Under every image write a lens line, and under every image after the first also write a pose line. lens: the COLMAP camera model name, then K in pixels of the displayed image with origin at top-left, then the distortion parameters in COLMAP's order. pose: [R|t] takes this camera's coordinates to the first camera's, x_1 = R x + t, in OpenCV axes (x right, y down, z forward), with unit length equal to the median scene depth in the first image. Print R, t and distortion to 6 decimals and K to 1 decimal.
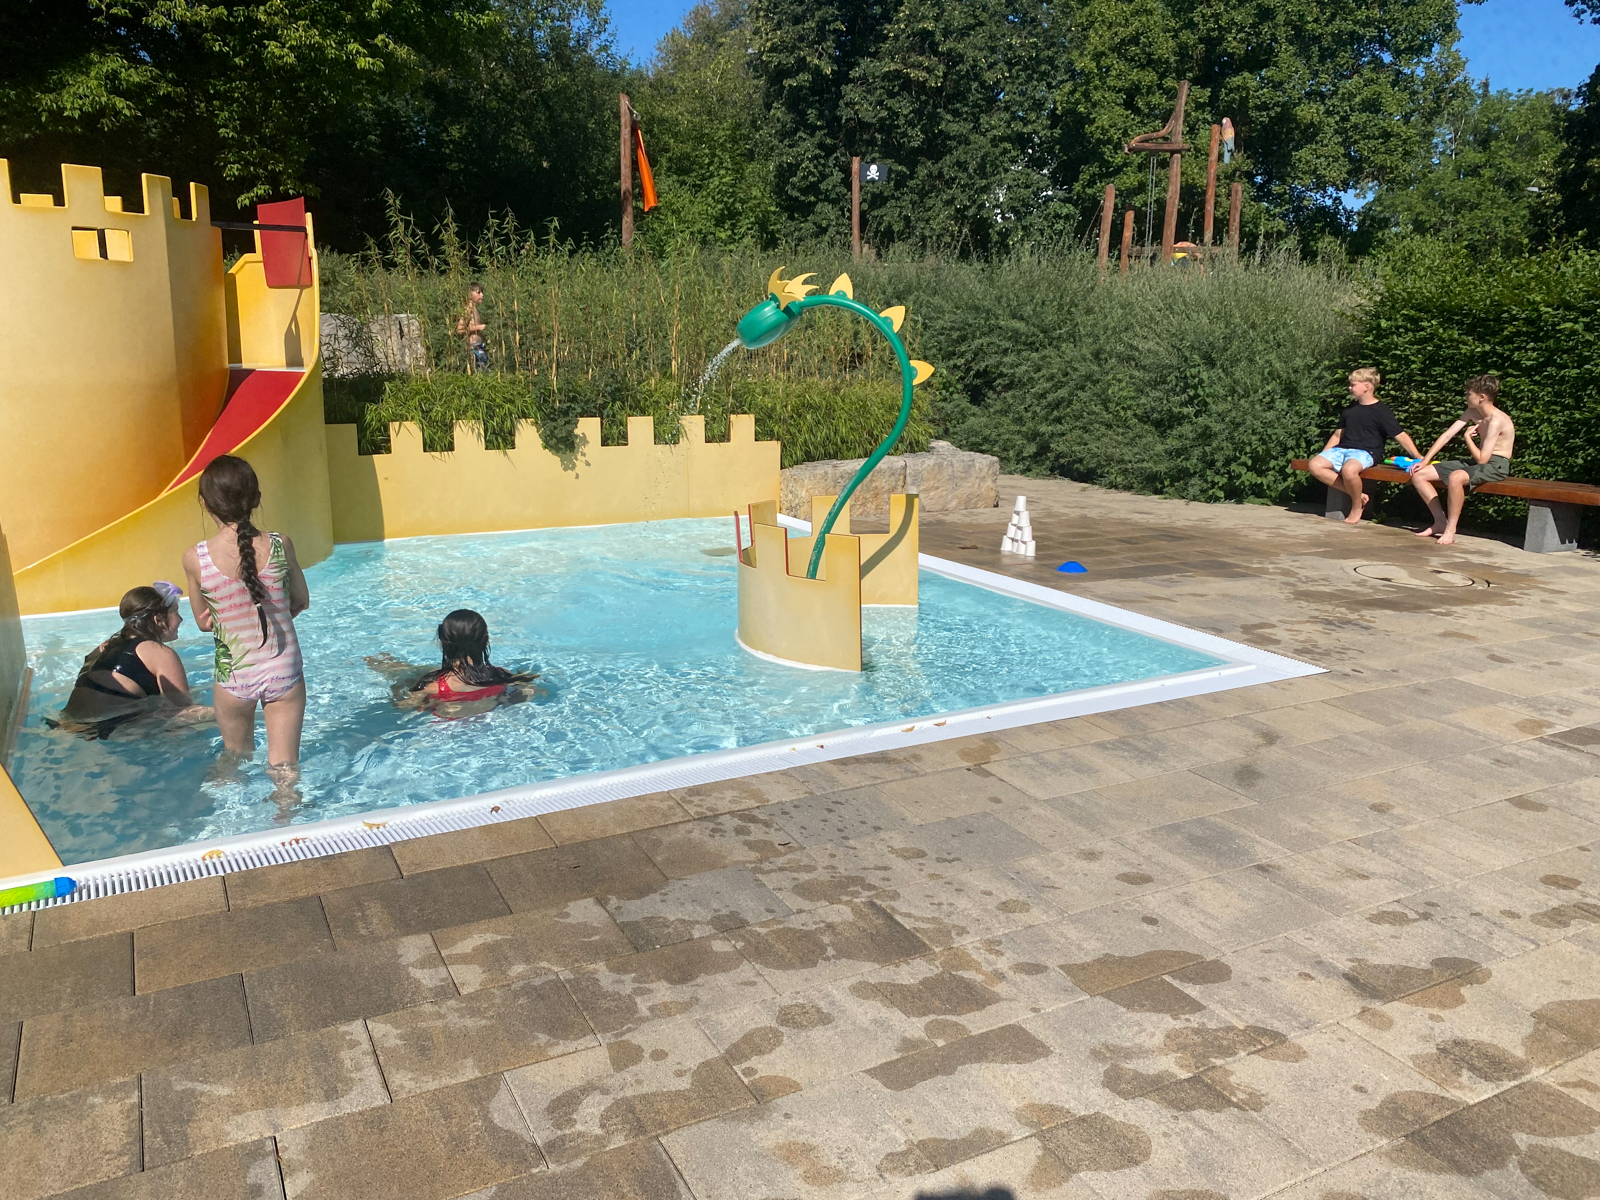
lens RADIAL K [[1224.6, 0, 800.0], [0, 1224.6, 600.0], [0, 0, 1]] dist [-0.005551, -0.013266]
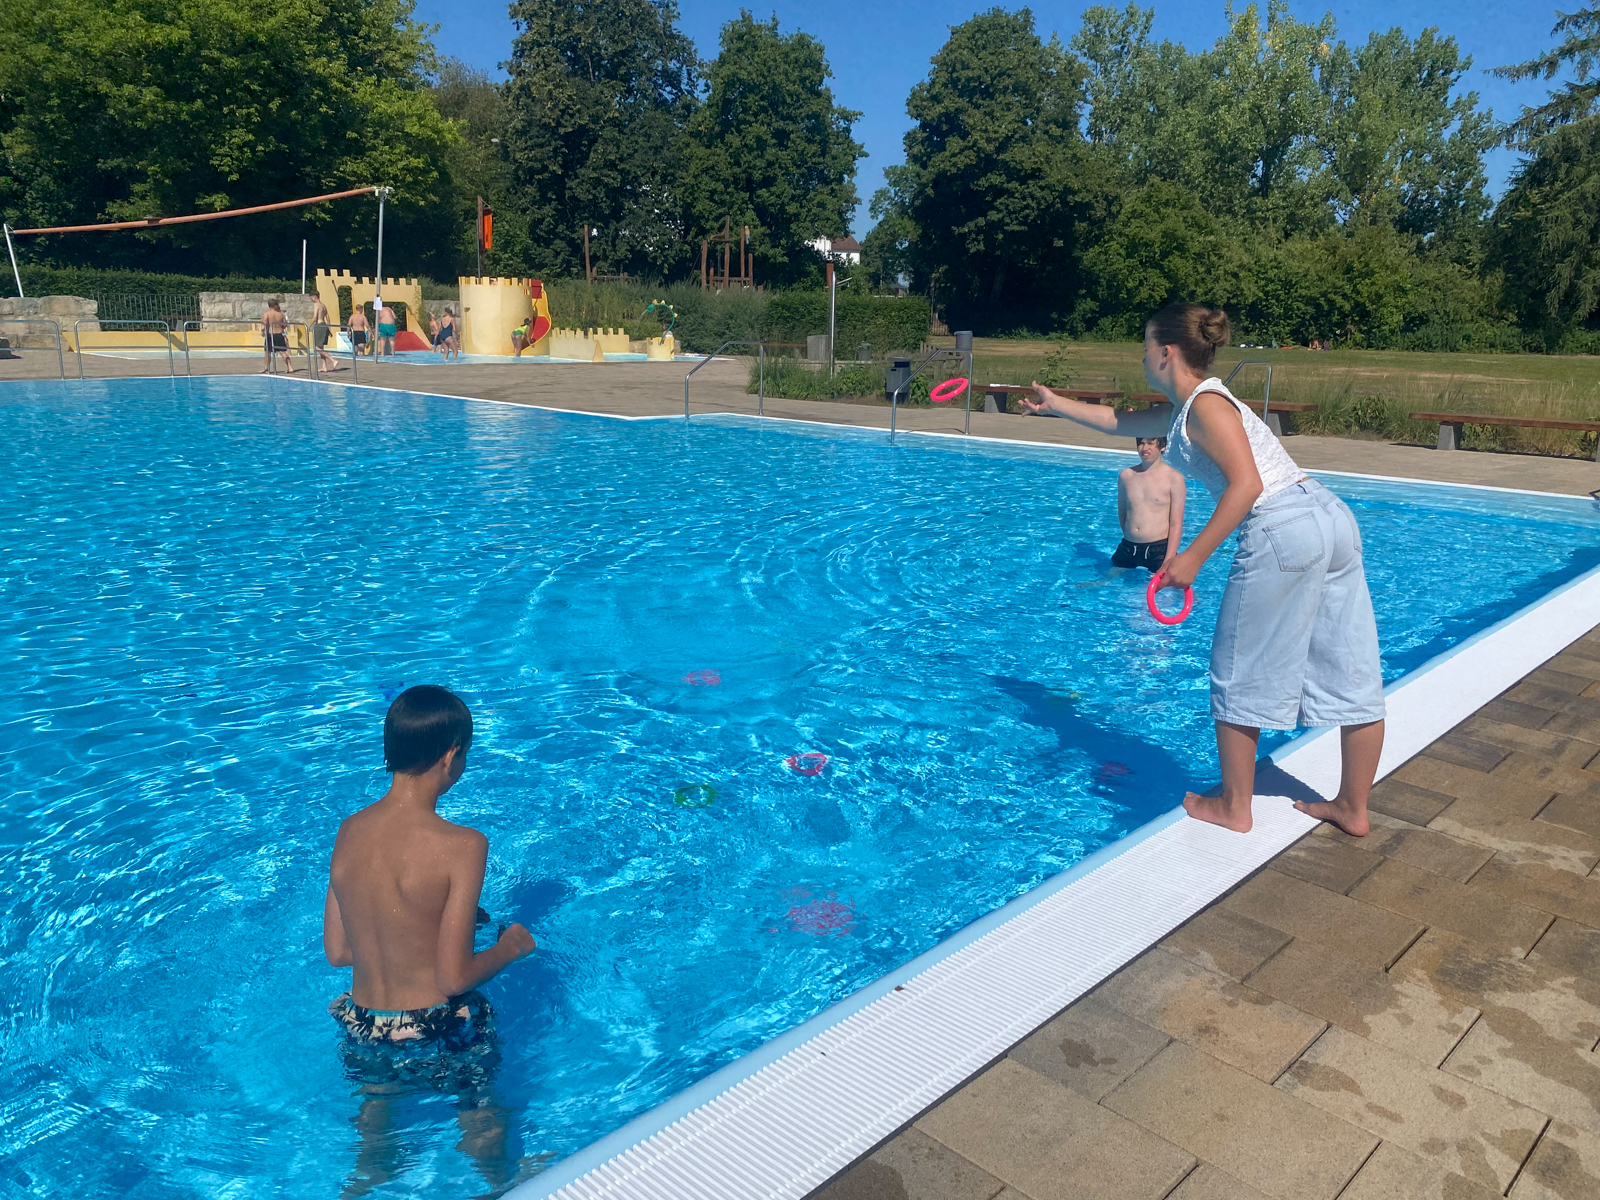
lens RADIAL K [[1234.6, 0, 800.0], [0, 1234.6, 600.0], [0, 0, 1]] dist [0.039870, -0.043063]
pose [[0.953802, -0.063137, 0.293727, -0.251052], [0.058761, 0.997990, 0.023708, 0.235026], [-0.294634, -0.005353, 0.955595, -1.068763]]
